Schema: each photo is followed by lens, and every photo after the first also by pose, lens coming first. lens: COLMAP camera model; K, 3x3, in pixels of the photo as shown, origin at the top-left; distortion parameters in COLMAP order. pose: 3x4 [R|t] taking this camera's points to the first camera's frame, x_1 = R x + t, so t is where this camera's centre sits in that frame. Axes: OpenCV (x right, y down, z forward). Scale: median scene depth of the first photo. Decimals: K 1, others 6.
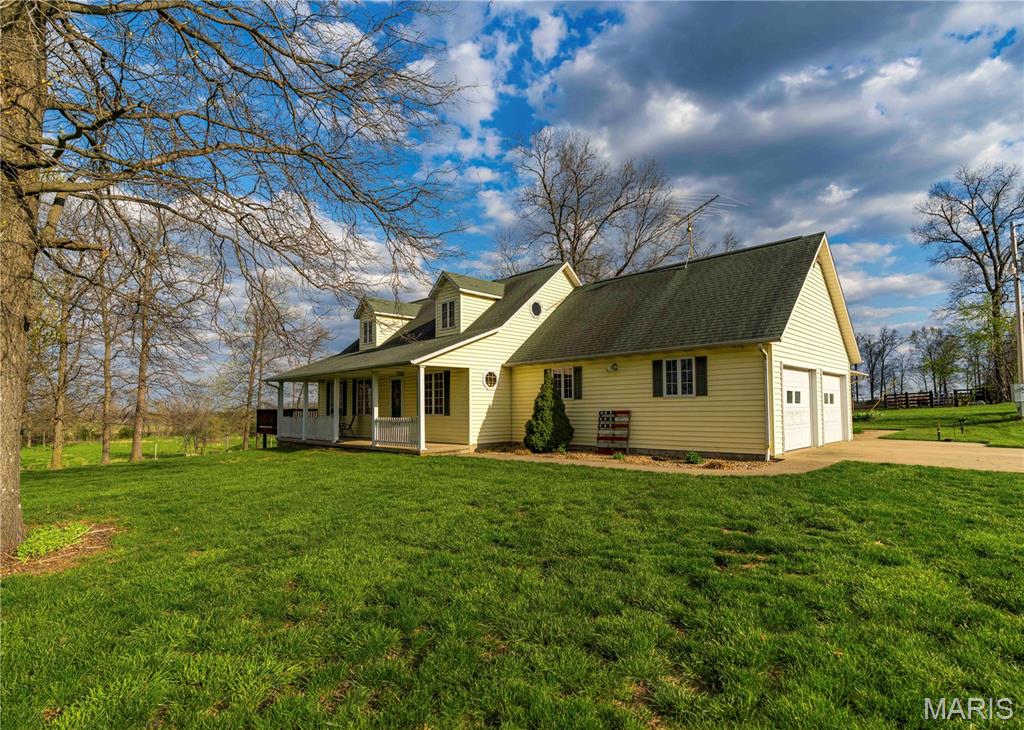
lens RADIAL K [[512.5, 0, 527.7], [0, 512.5, 386.4], [0, 0, 1]] dist [-0.001986, -0.000528]
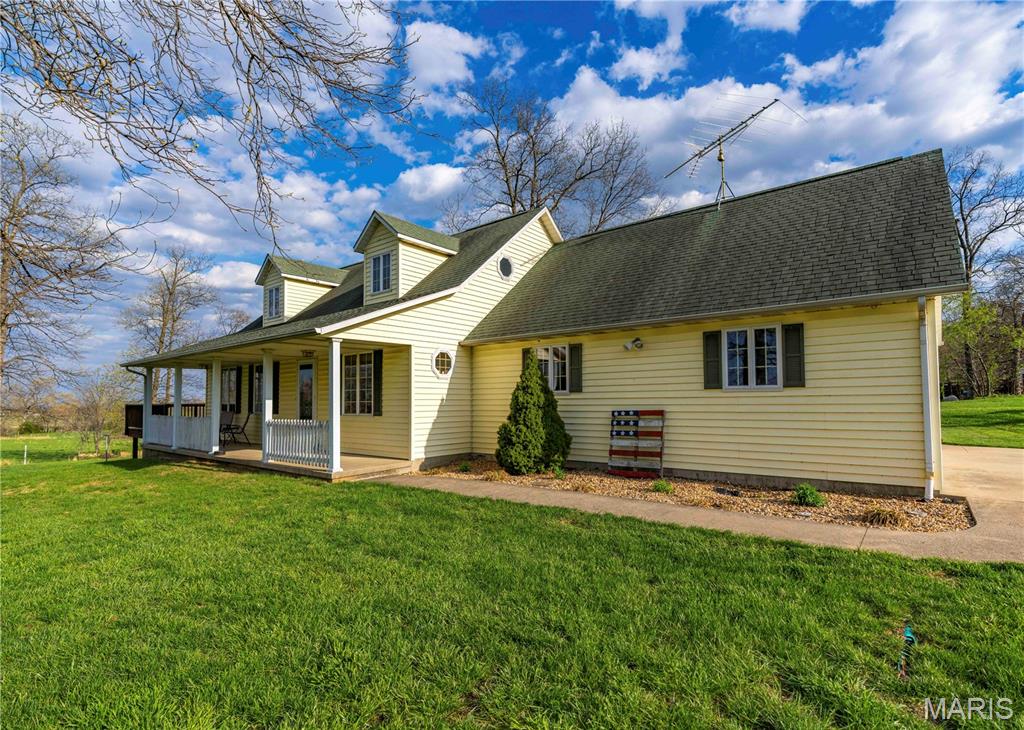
lens RADIAL K [[504.9, 0, 509.7], [0, 504.9, 379.0], [0, 0, 1]] dist [-0.002099, -0.000163]
pose [[0.996499, 0.005612, 0.083411, -0.041626], [-0.005471, 0.999983, -0.001917, 0.009083], [-0.083421, 0.001454, 0.996513, 0.336745]]
